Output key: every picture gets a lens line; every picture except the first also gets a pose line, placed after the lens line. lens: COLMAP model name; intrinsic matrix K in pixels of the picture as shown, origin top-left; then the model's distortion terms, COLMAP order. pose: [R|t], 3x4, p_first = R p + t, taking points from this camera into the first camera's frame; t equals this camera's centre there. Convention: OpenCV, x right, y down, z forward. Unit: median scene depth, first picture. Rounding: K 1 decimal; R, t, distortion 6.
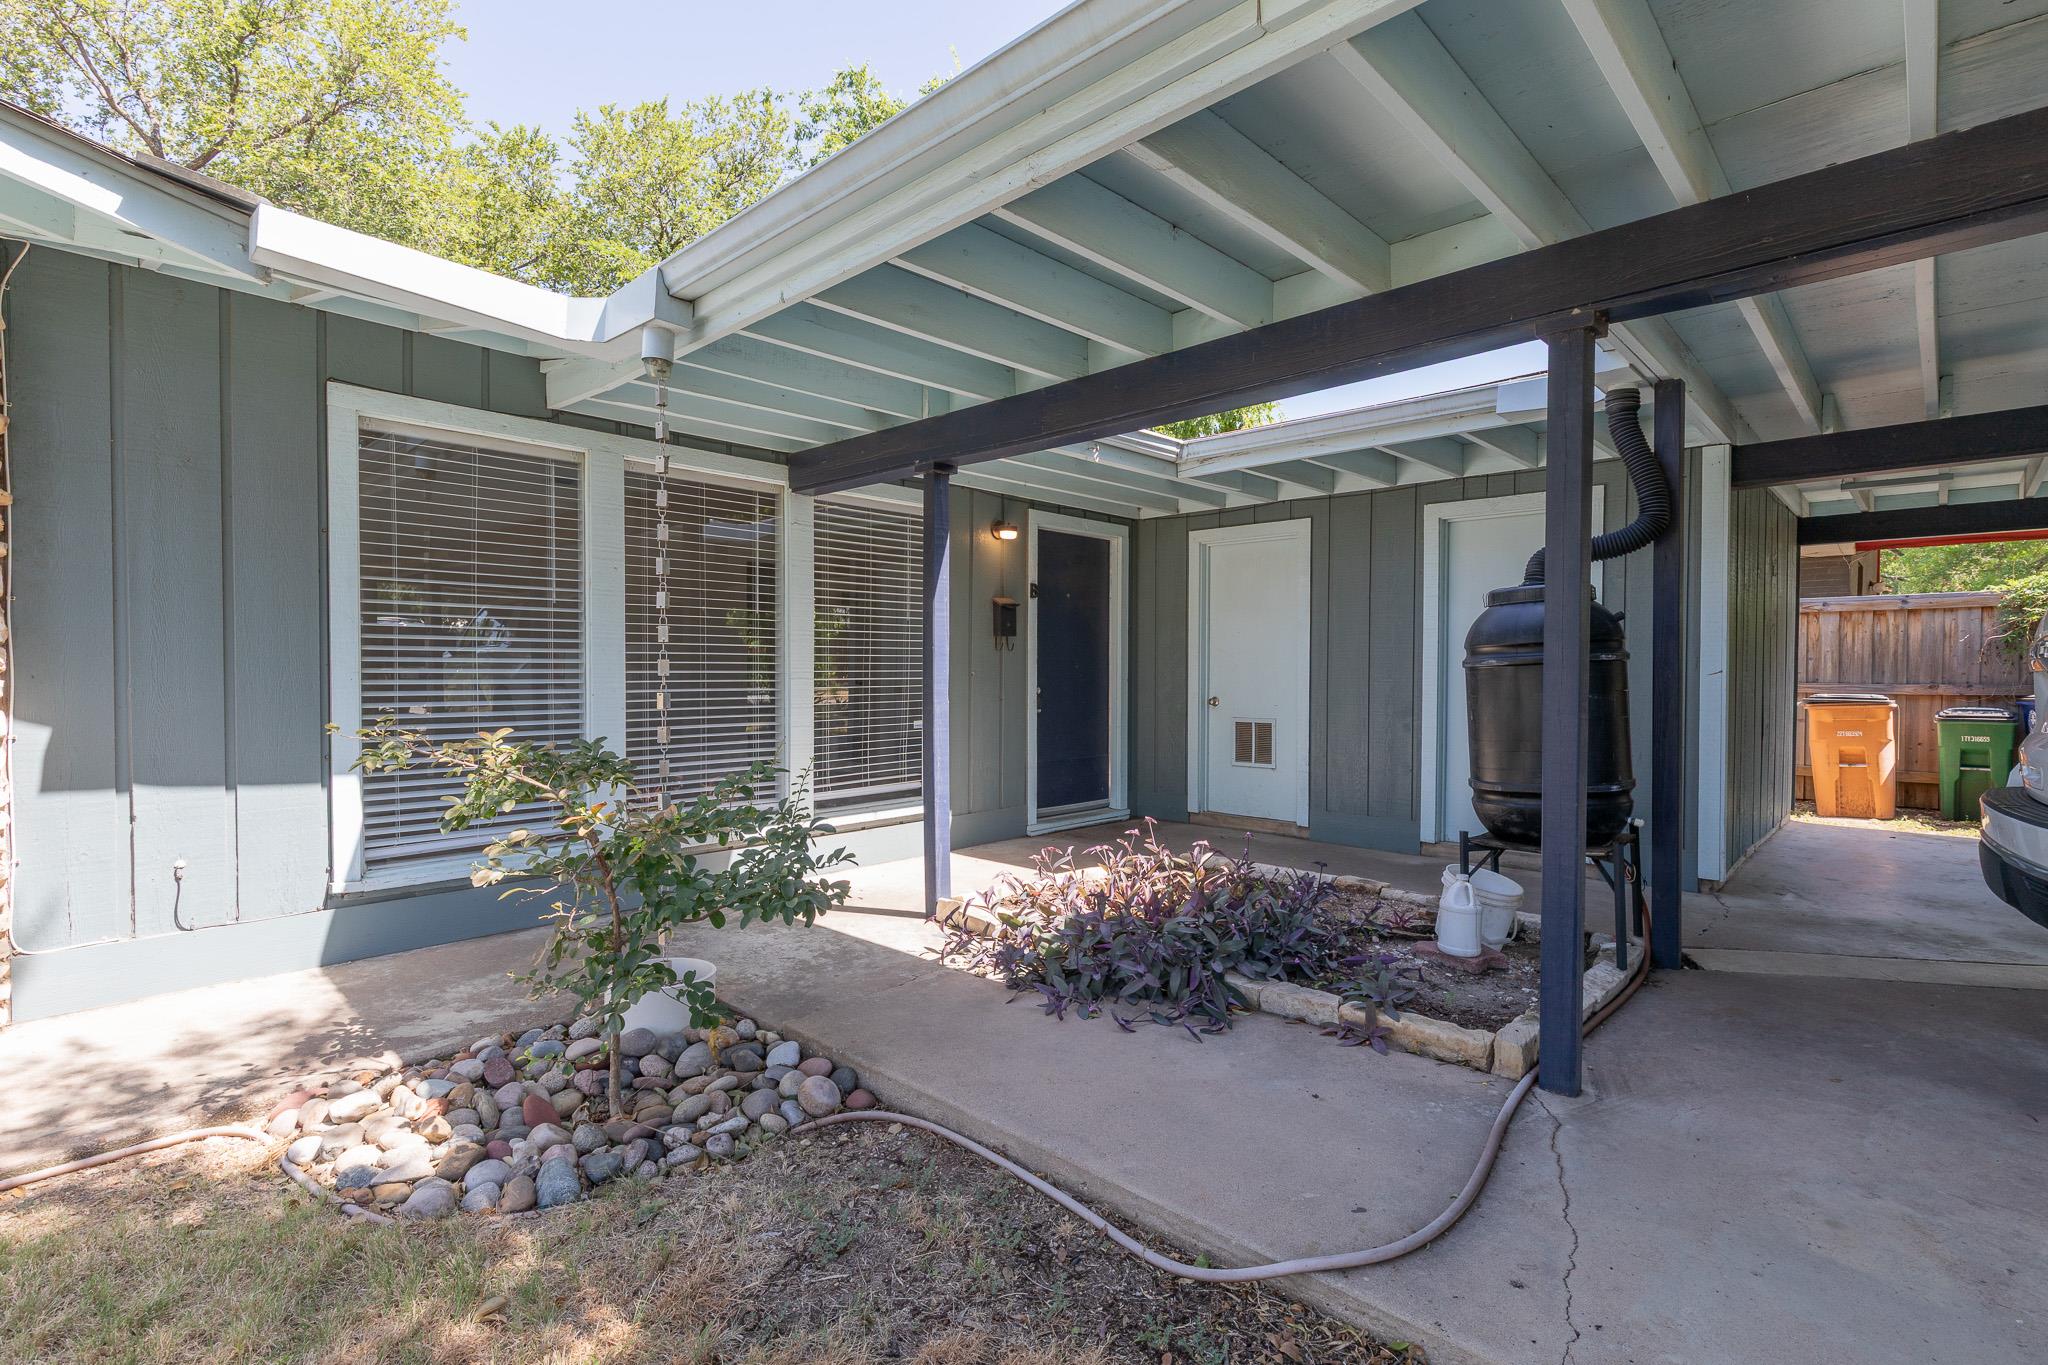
lens RADIAL K [[945.9, 0, 1024.0], [0, 945.9, 682.5], [0, 0, 1]] dist [-0.000570, -0.000011]
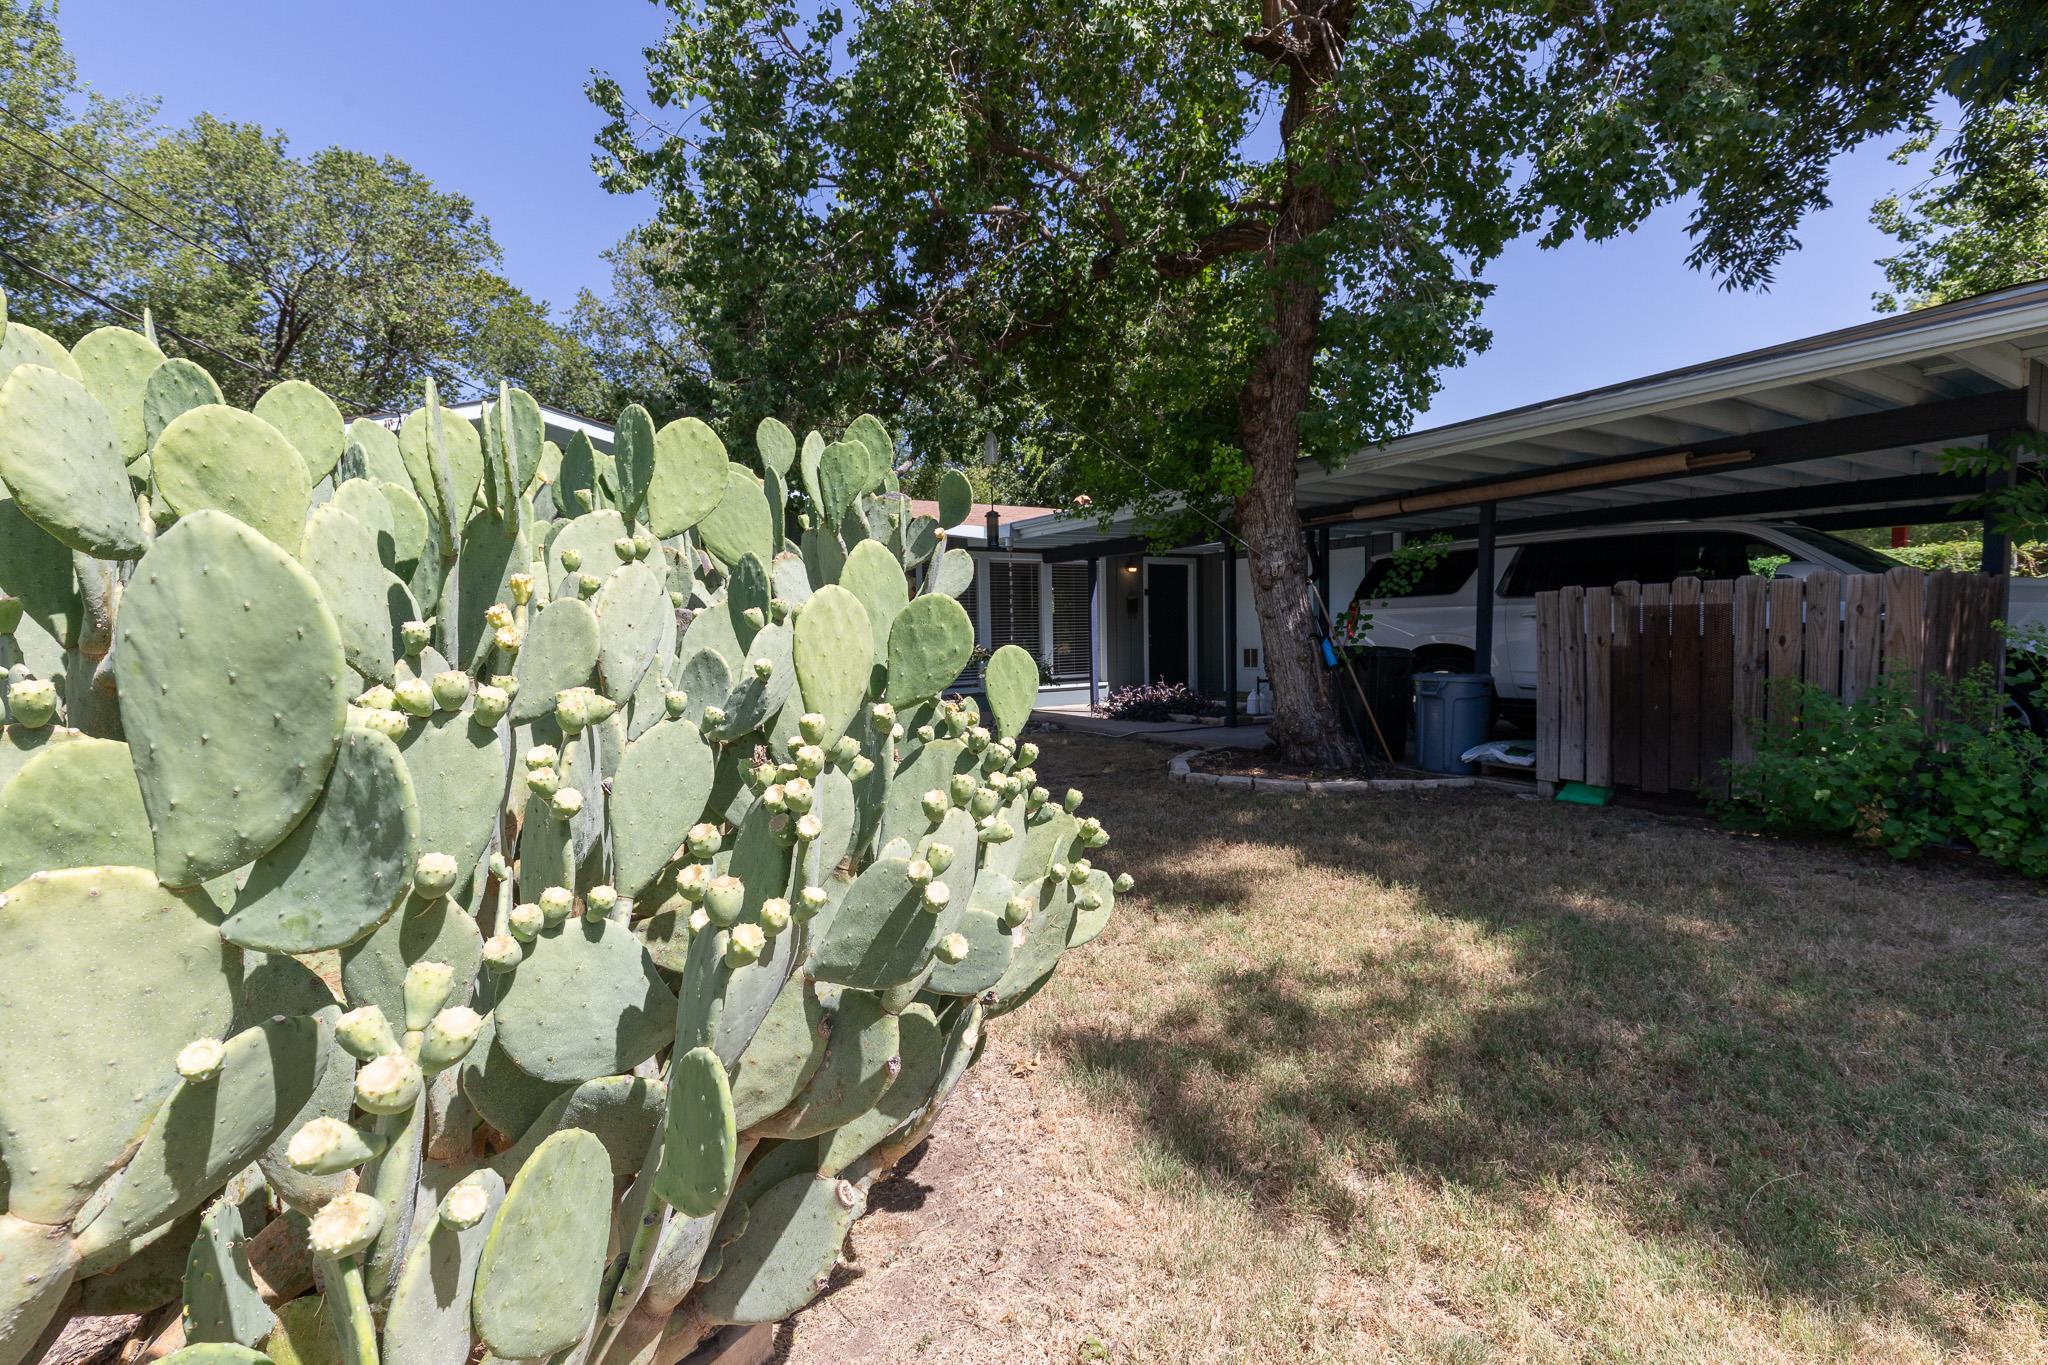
lens RADIAL K [[945.9, 0, 1024.0], [0, 945.9, 682.5], [0, 0, 1]] dist [-0.000570, -0.000011]
pose [[0.961887, -0.002964, -0.273430, 0.366393], [0.011394, 0.999507, 0.029247, 0.054487], [0.273209, -0.031248, 0.961447, -1.359060]]
